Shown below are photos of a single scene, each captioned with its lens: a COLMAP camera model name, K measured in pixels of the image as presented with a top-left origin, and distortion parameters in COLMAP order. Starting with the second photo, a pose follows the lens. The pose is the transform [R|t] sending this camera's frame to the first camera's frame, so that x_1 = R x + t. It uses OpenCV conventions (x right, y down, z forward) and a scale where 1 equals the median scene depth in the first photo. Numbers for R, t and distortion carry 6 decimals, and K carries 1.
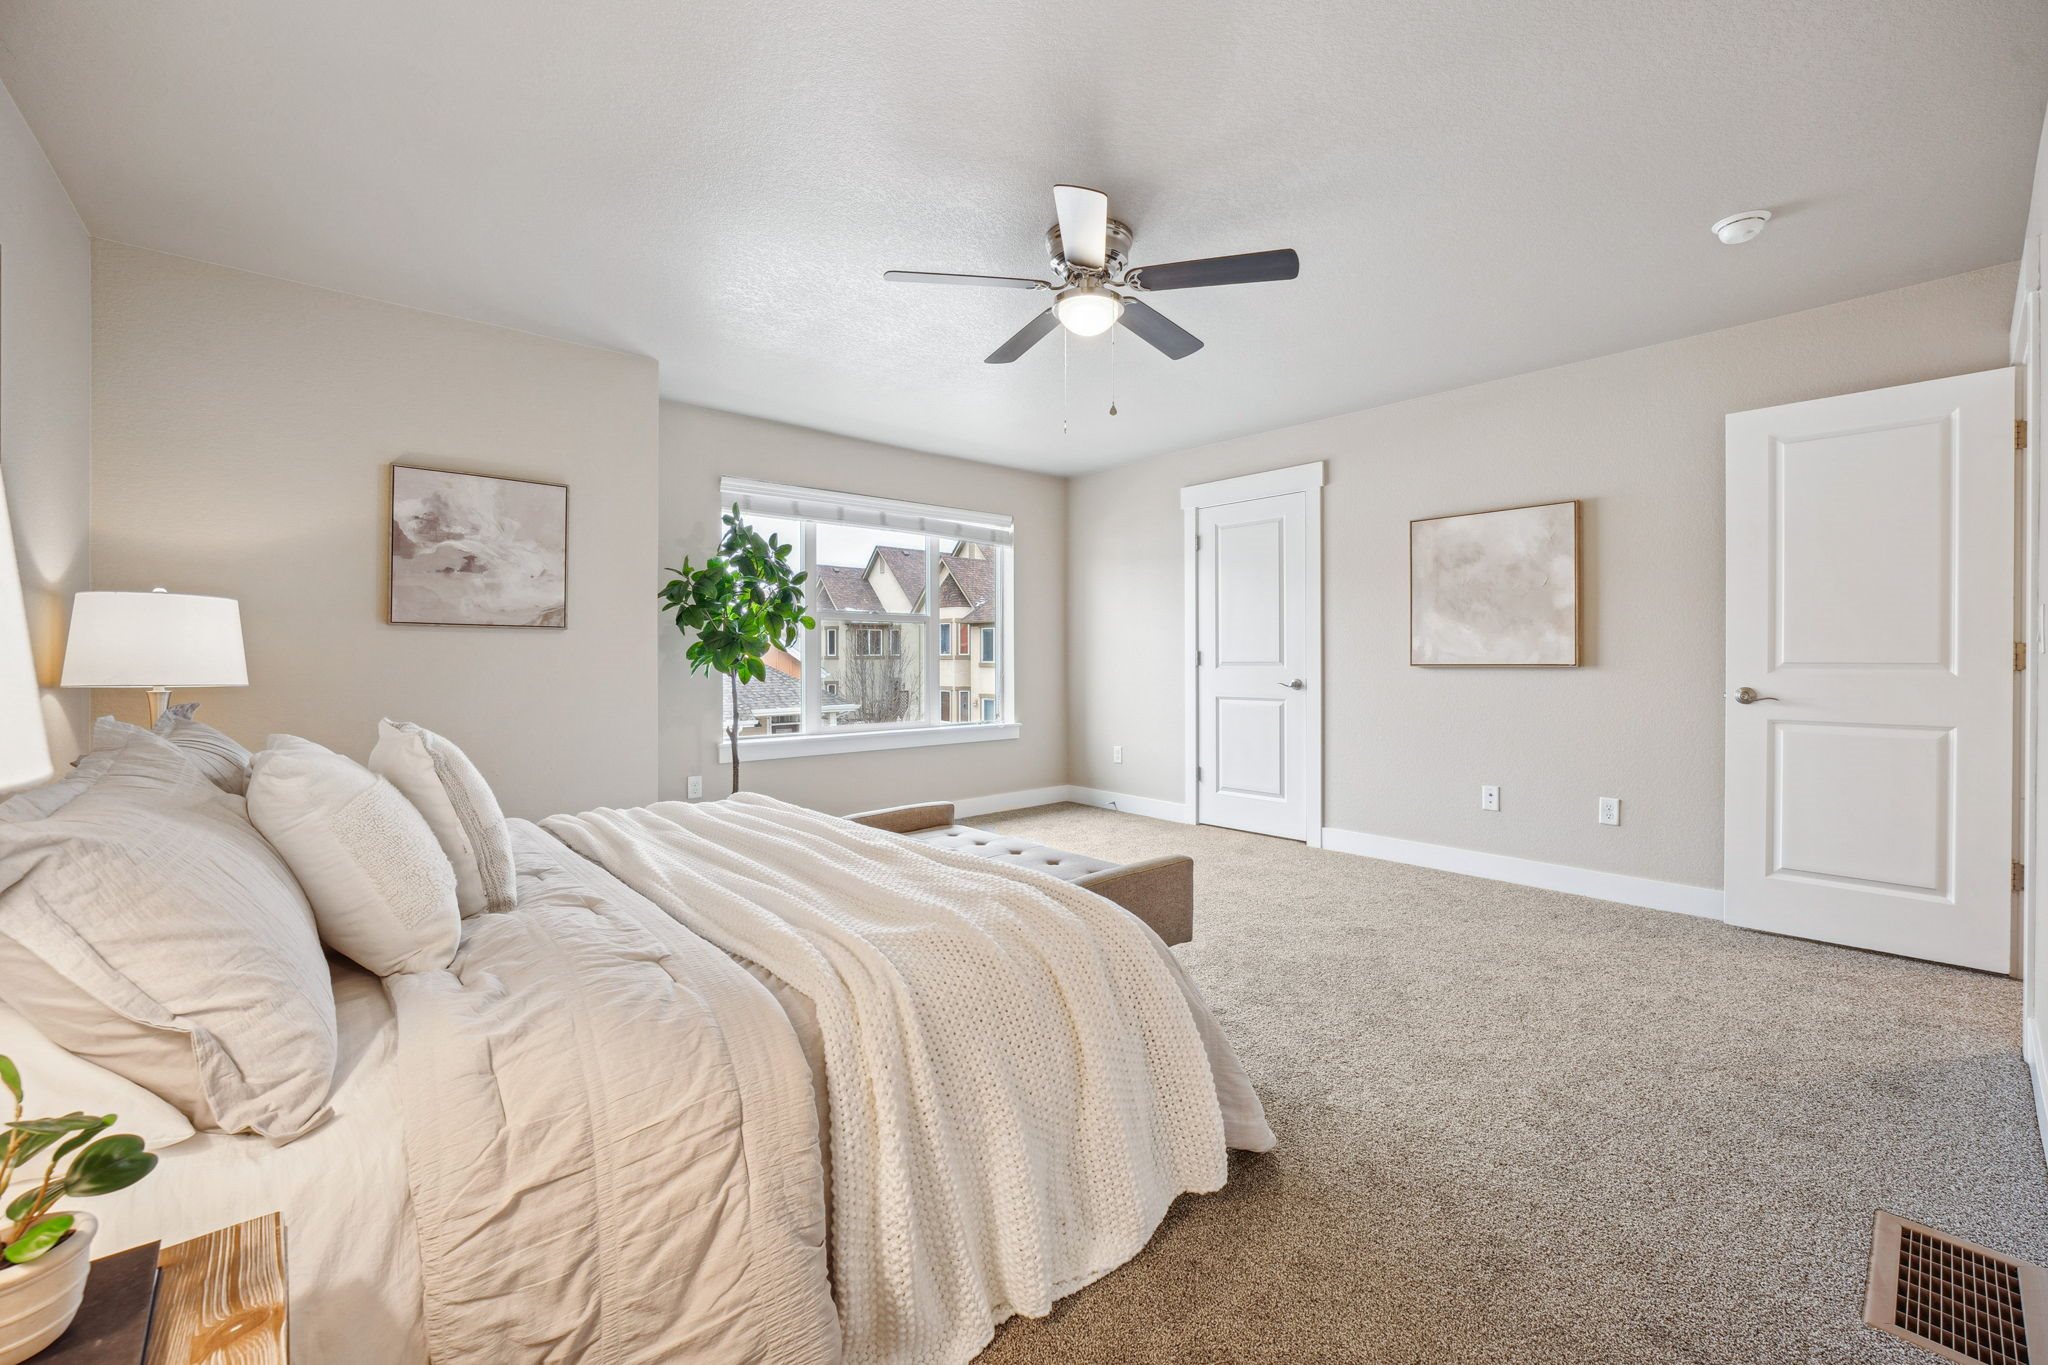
lens RADIAL K [[833.0, 0, 1026.6], [0, 833.0, 677.3], [0, 0, 1]] dist [-0.012726, 0.000128]
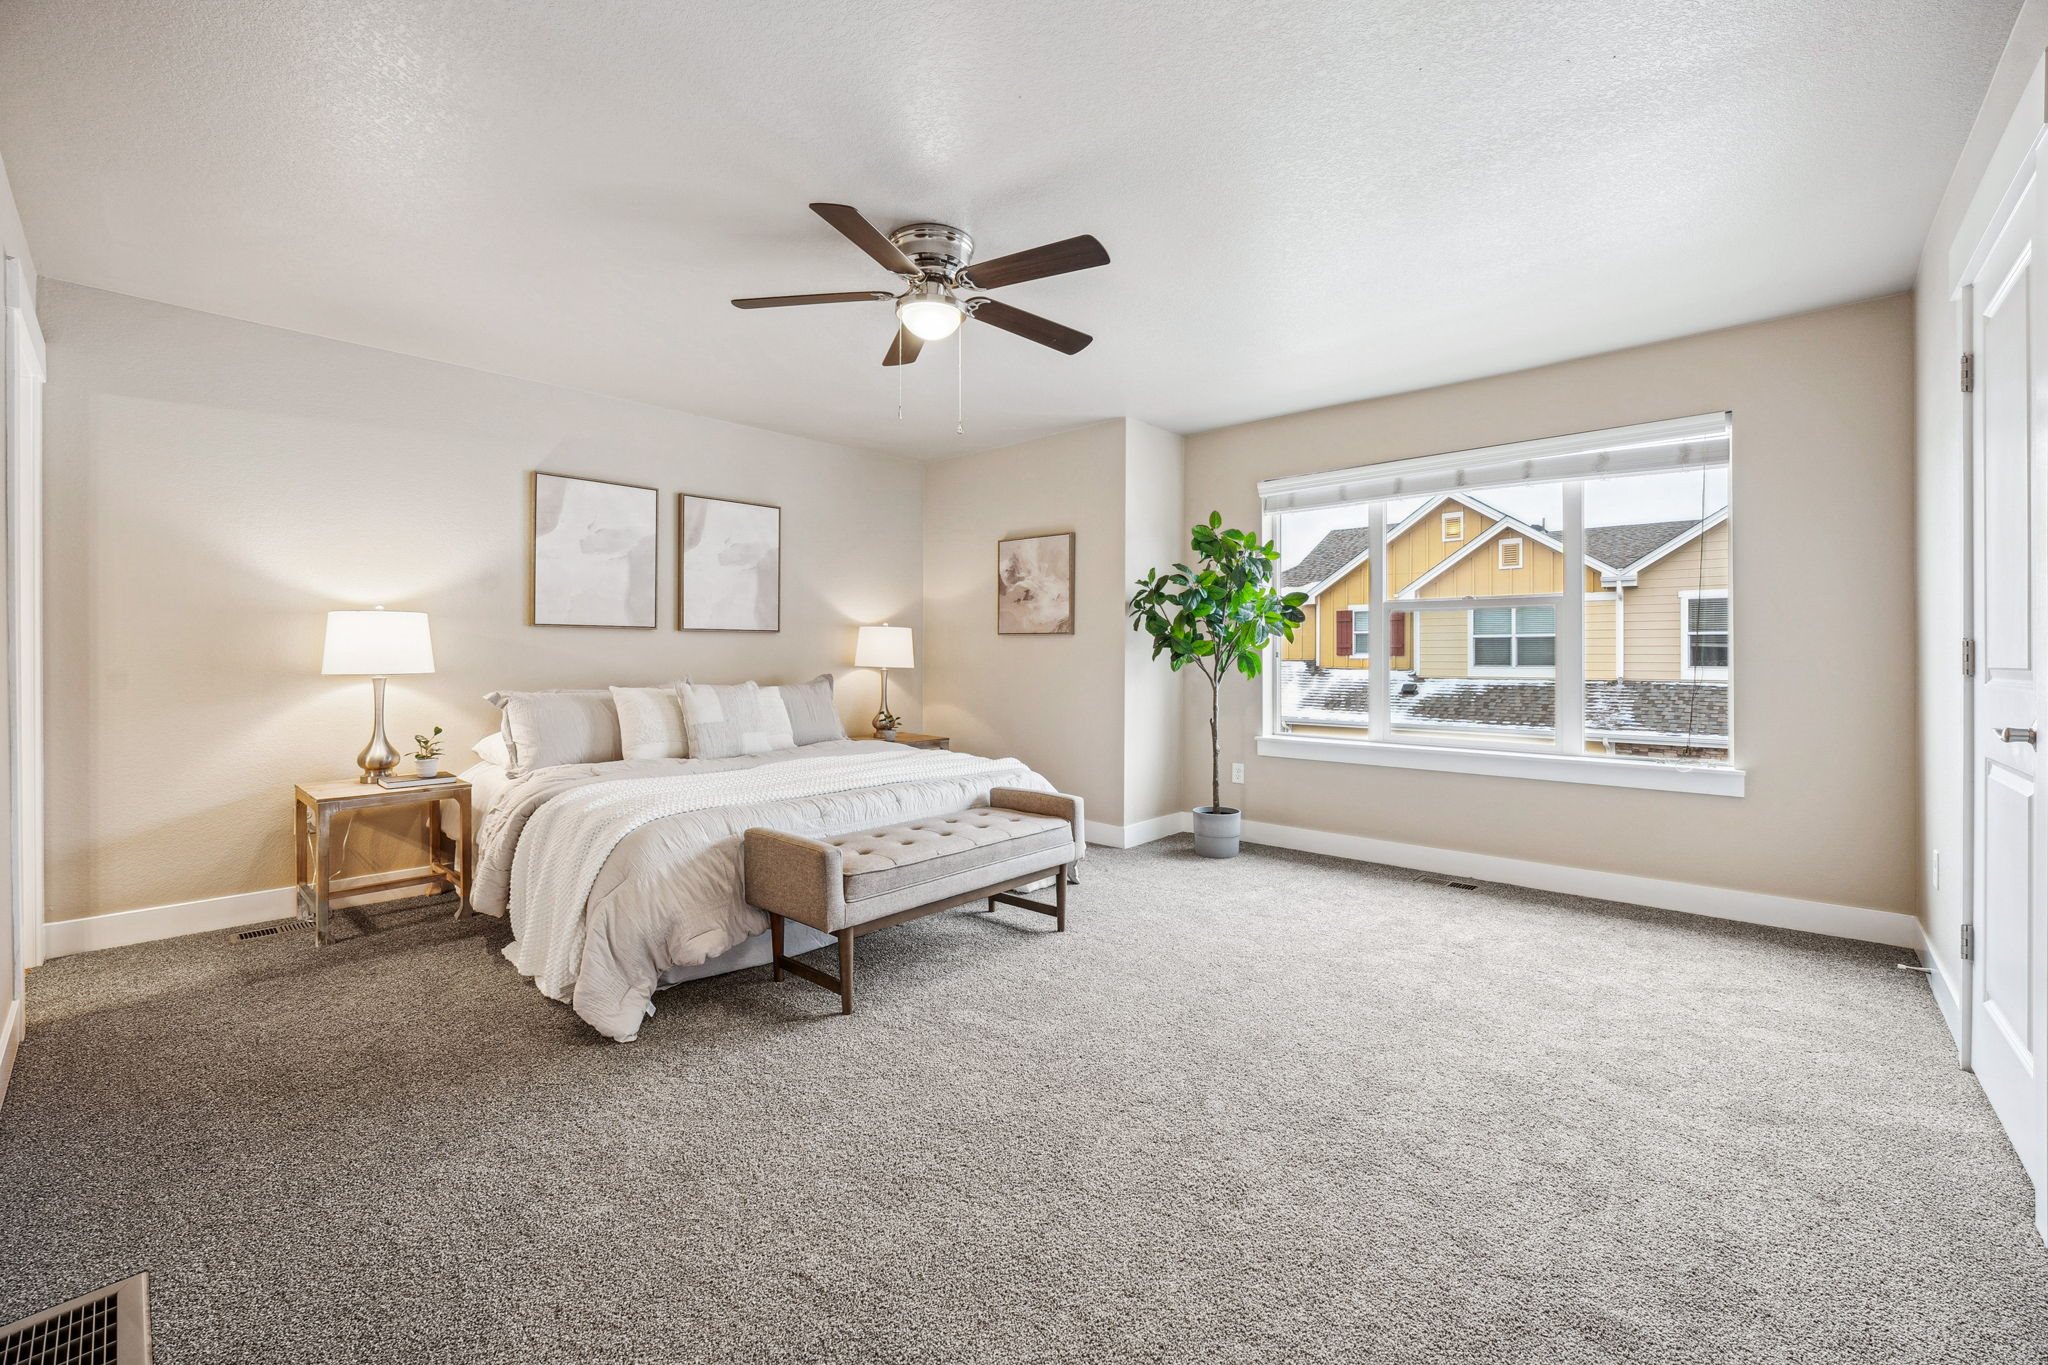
lens RADIAL K [[843.3, 0, 1017.8], [0, 843.3, 660.4], [0, 0, 1]] dist [0.009475, 0.000137]
pose [[0.108429, 0.010057, -0.994053, 0.906567], [-0.024235, 0.999678, 0.007471, -0.024295], [0.993809, 0.023281, 0.108638, 0.801774]]
